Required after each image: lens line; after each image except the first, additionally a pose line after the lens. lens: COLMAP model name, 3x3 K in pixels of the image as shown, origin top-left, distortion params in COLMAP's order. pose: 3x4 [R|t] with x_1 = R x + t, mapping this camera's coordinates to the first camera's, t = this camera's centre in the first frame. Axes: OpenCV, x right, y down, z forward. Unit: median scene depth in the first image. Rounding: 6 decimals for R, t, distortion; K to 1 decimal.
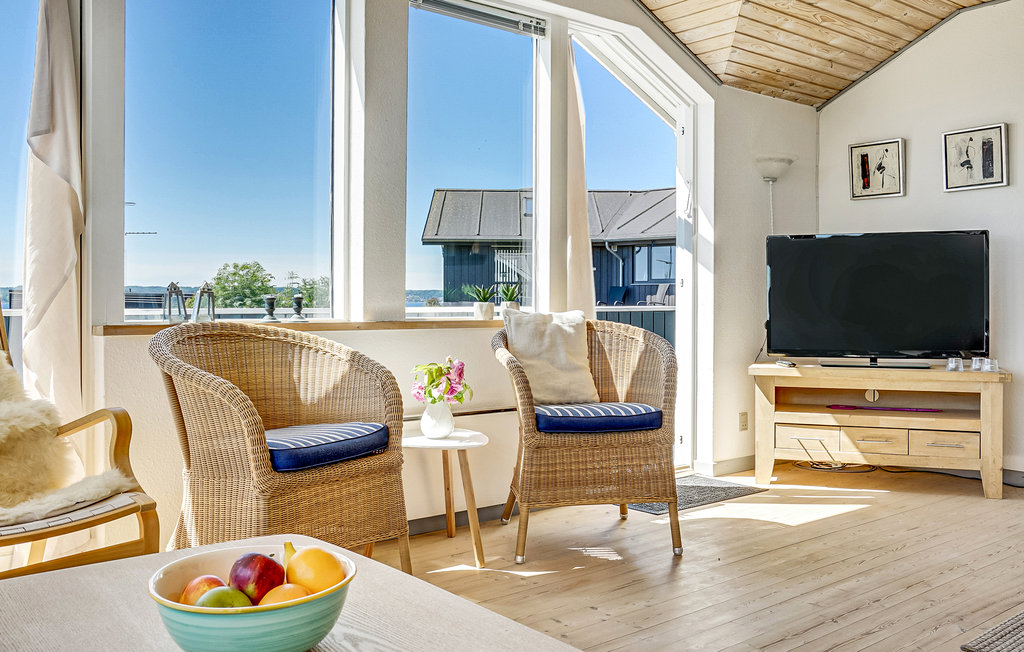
lens RADIAL K [[929.4, 0, 556.2], [0, 929.4, 286.1], [0, 0, 1]] dist [-0.049715, 0.000000]
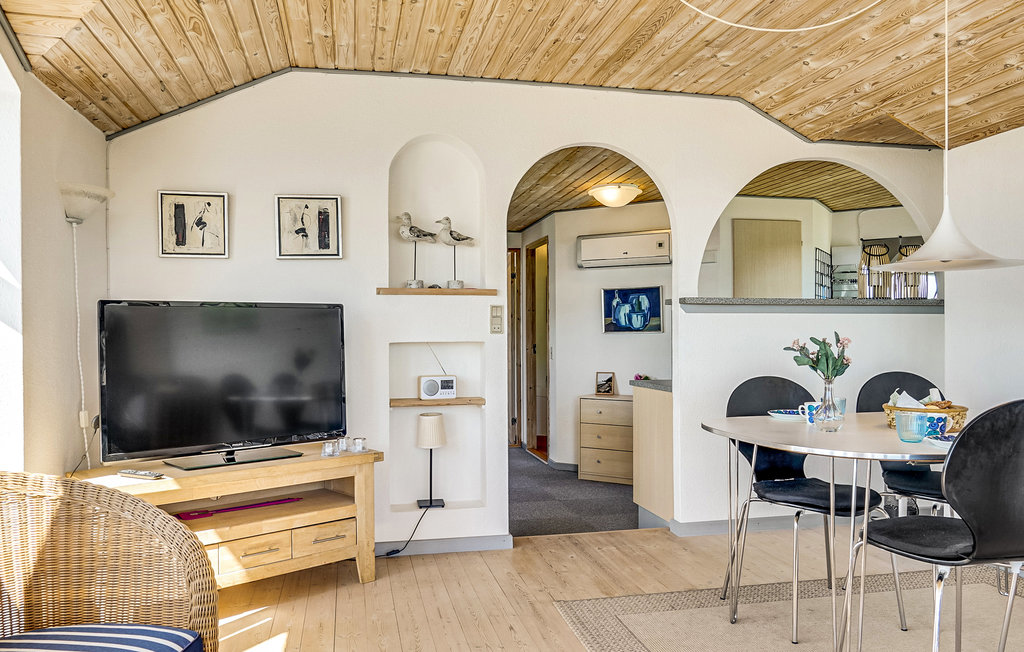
lens RADIAL K [[752.7, 0, 514.8], [0, 752.7, 332.9], [0, 0, 1]] dist [-0.042600, 0.018598]
pose [[0.465200, 0.003443, 0.885199, -0.136423], [-0.010119, 0.999948, 0.001428, -0.031571], [-0.885148, -0.009622, 0.465210, 0.442119]]
